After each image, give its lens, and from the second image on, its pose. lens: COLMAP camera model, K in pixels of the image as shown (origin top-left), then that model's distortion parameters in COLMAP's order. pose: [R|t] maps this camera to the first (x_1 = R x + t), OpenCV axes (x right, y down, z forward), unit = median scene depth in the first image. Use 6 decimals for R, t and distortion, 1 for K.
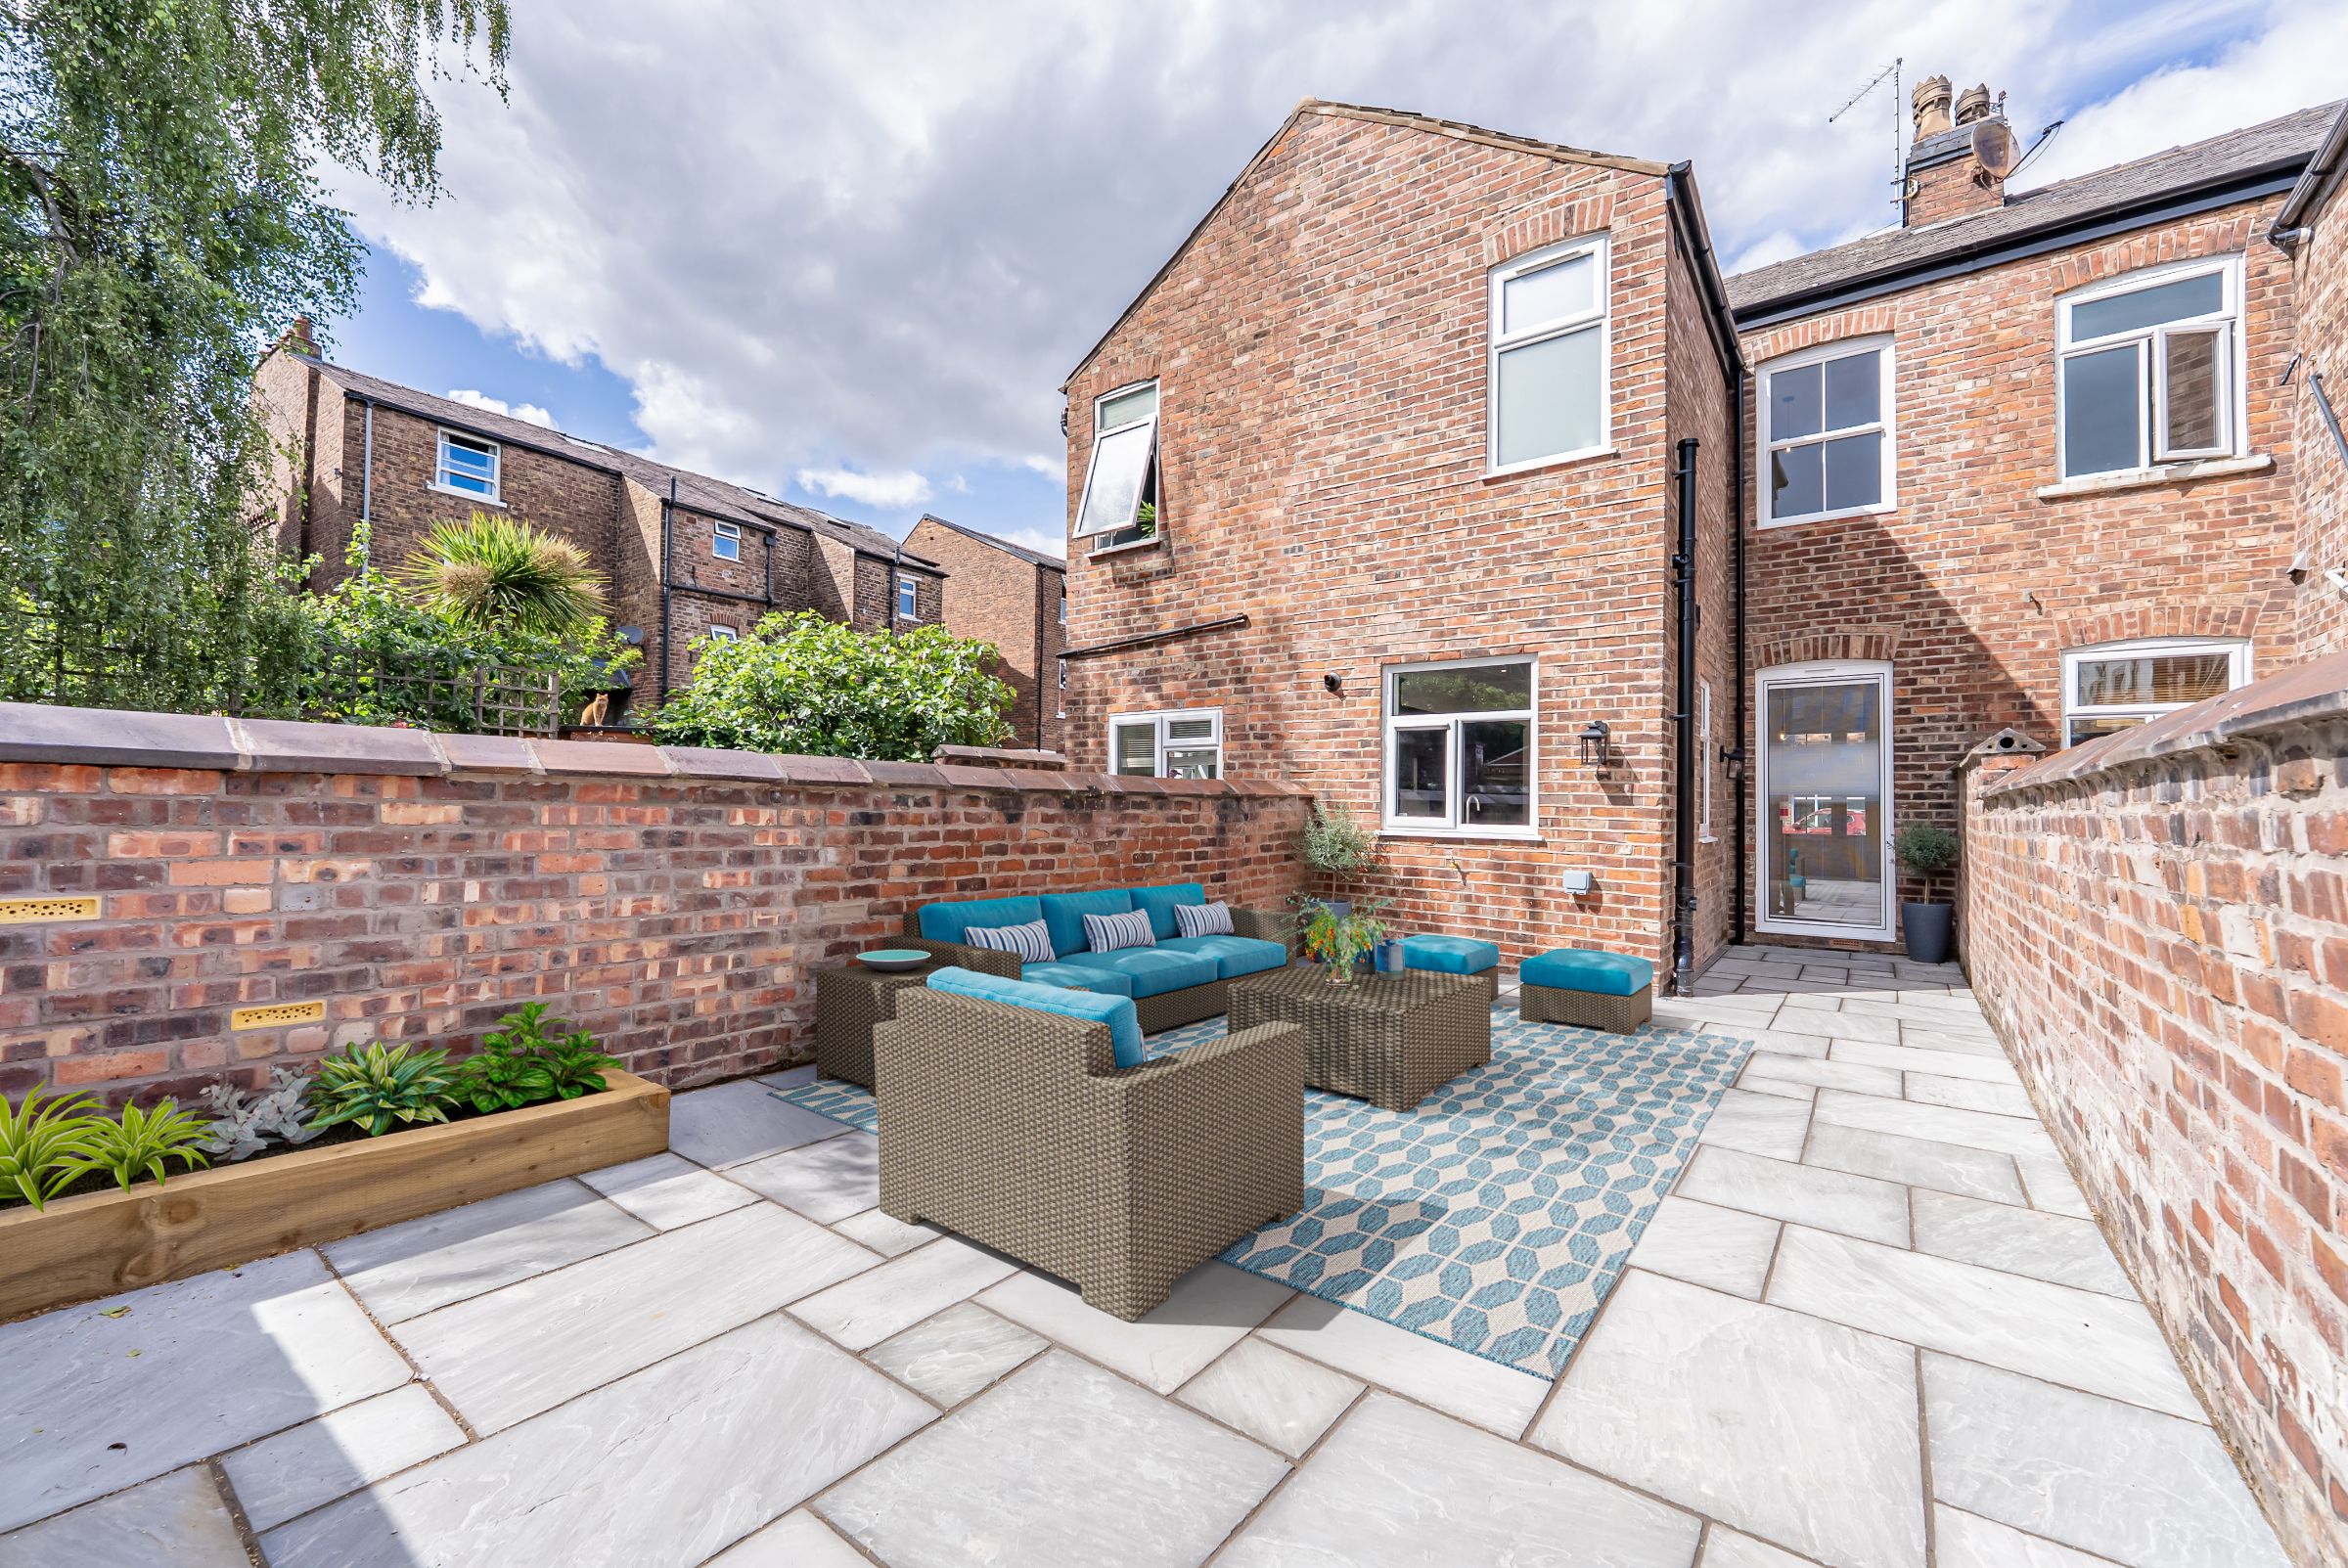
lens RADIAL K [[943.9, 0, 1180.0], [0, 943.9, 790.6], [0, 0, 1]] dist [-0.001395, -0.000403]
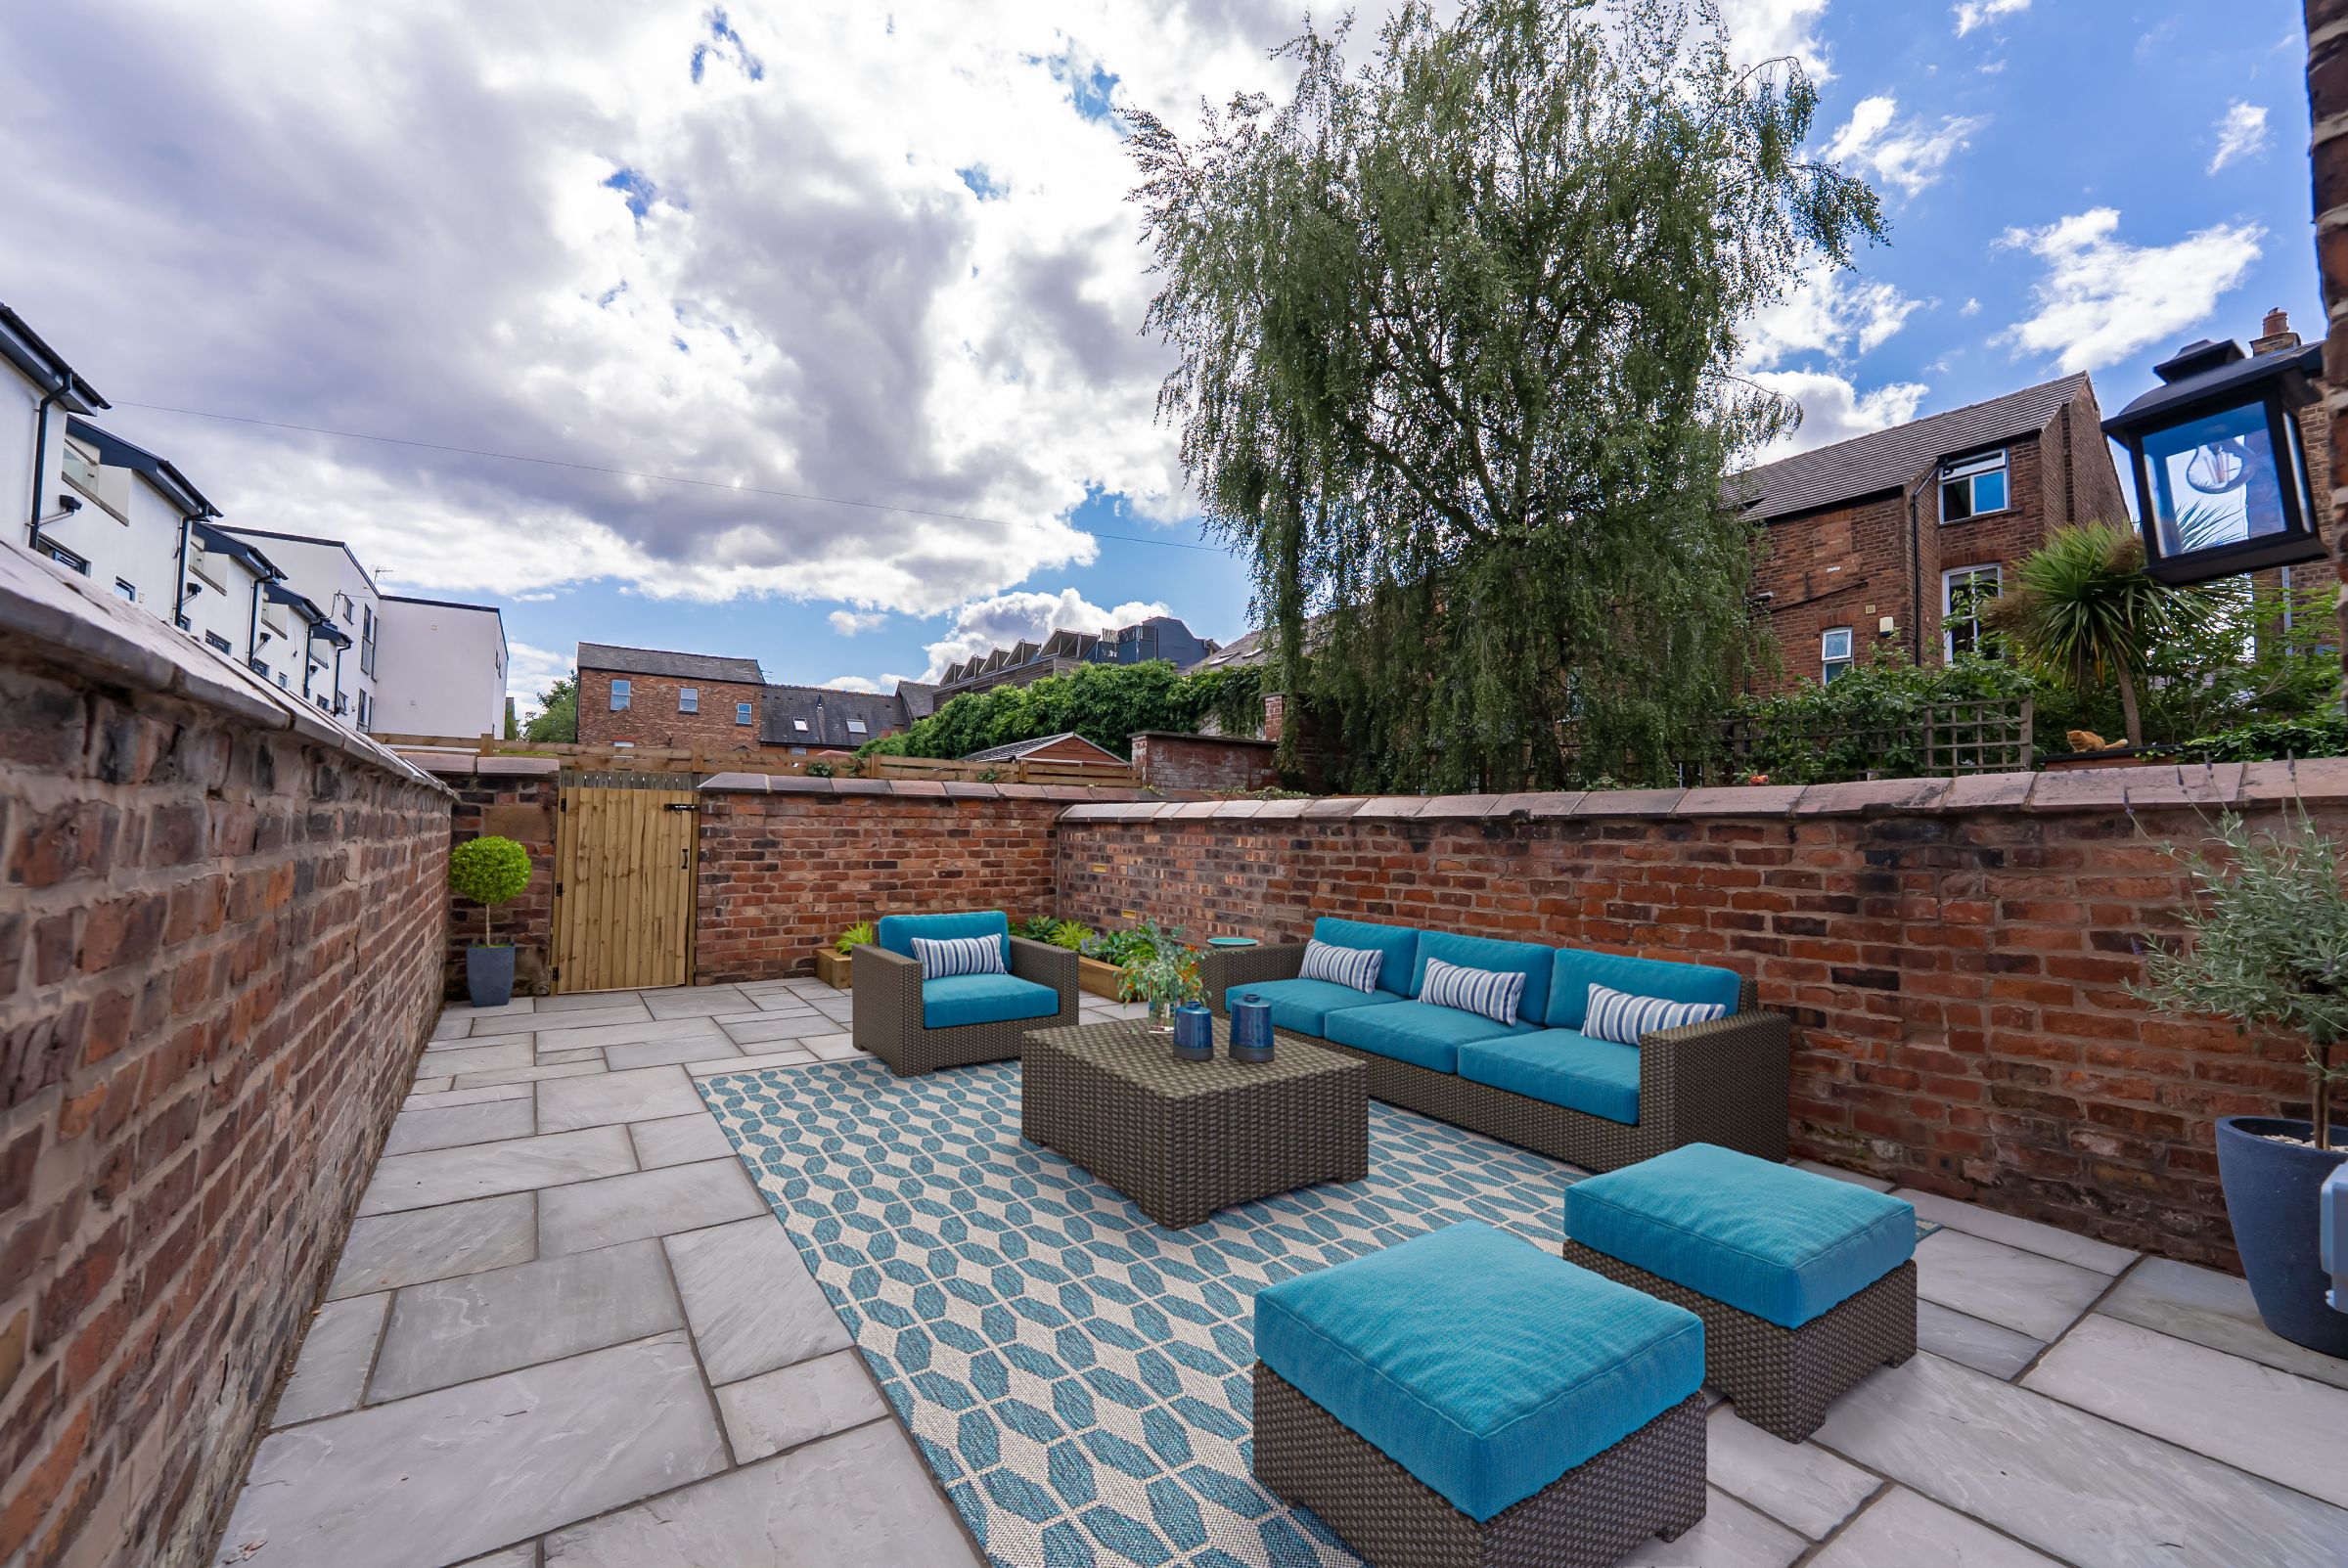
lens RADIAL K [[943.9, 0, 1180.0], [0, 943.9, 790.6], [0, 0, 1]] dist [-0.001395, -0.000403]
pose [[-0.322572, -0.056386, -0.944864, 0.950996], [0.005526, 0.998095, -0.061450, 0.033295], [0.946529, -0.025043, -0.321646, 1.234393]]
